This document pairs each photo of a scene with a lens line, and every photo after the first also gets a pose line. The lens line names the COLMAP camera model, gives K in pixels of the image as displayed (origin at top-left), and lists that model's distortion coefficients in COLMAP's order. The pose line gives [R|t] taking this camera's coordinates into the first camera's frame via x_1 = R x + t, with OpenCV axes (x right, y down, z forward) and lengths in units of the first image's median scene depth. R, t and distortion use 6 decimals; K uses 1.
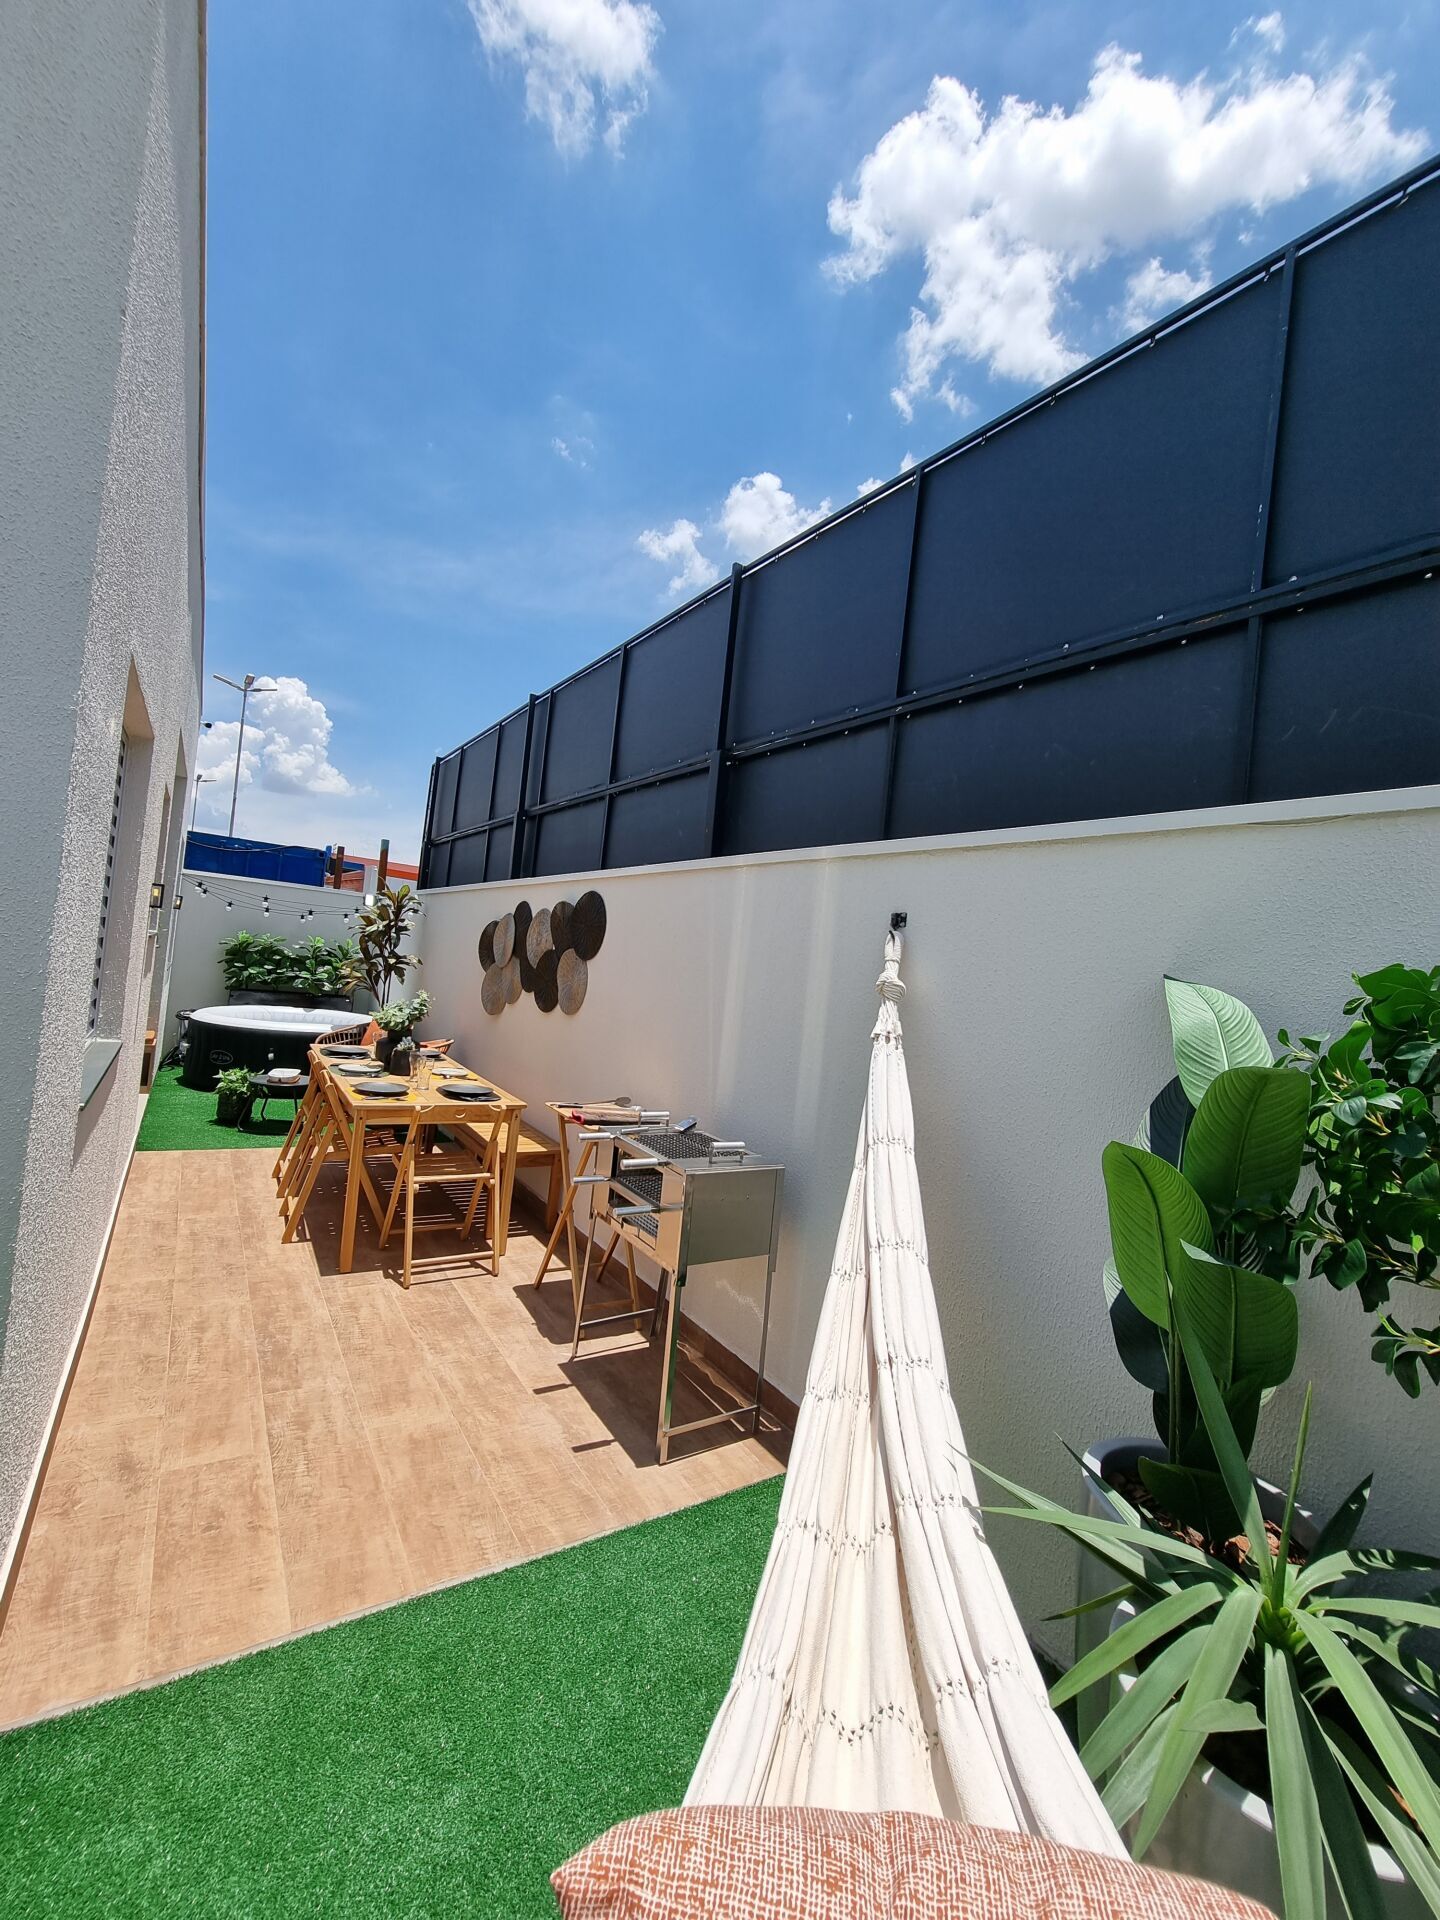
lens RADIAL K [[791.8, 0, 700.3], [0, 791.8, 955.2], [0, 0, 1]] dist [-0.000541, -0.002099]
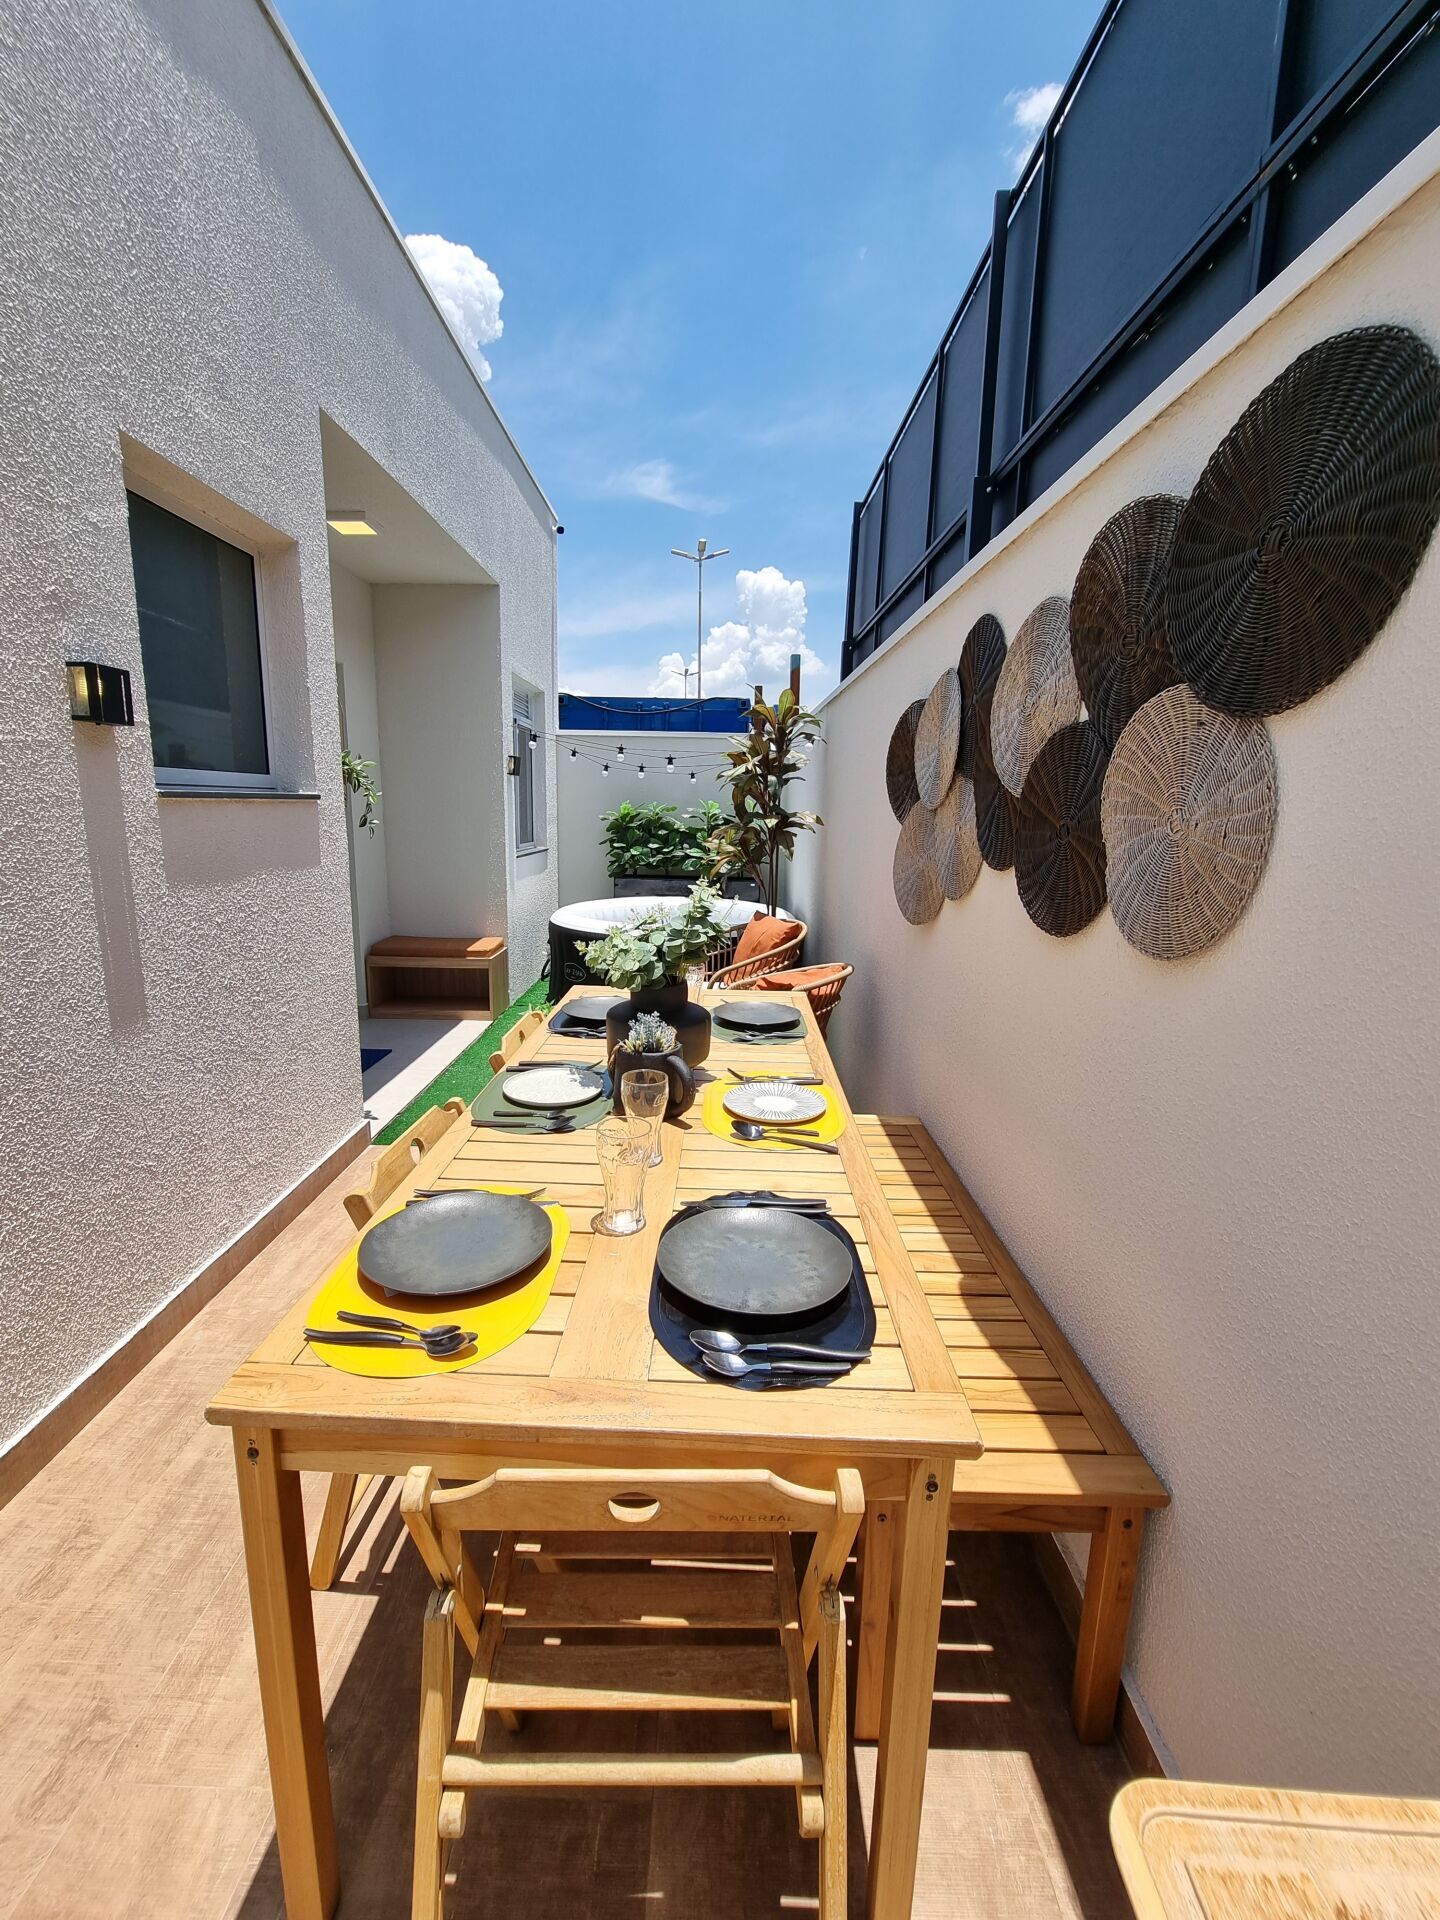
lens RADIAL K [[791.8, 0, 700.3], [0, 791.8, 955.2], [0, 0, 1]] dist [-0.000541, -0.002099]
pose [[0.831868, 0.015766, -0.554749, -0.094334], [0.075716, 0.987025, 0.141591, 0.017623], [0.549783, -0.159789, 0.819881, 0.450581]]
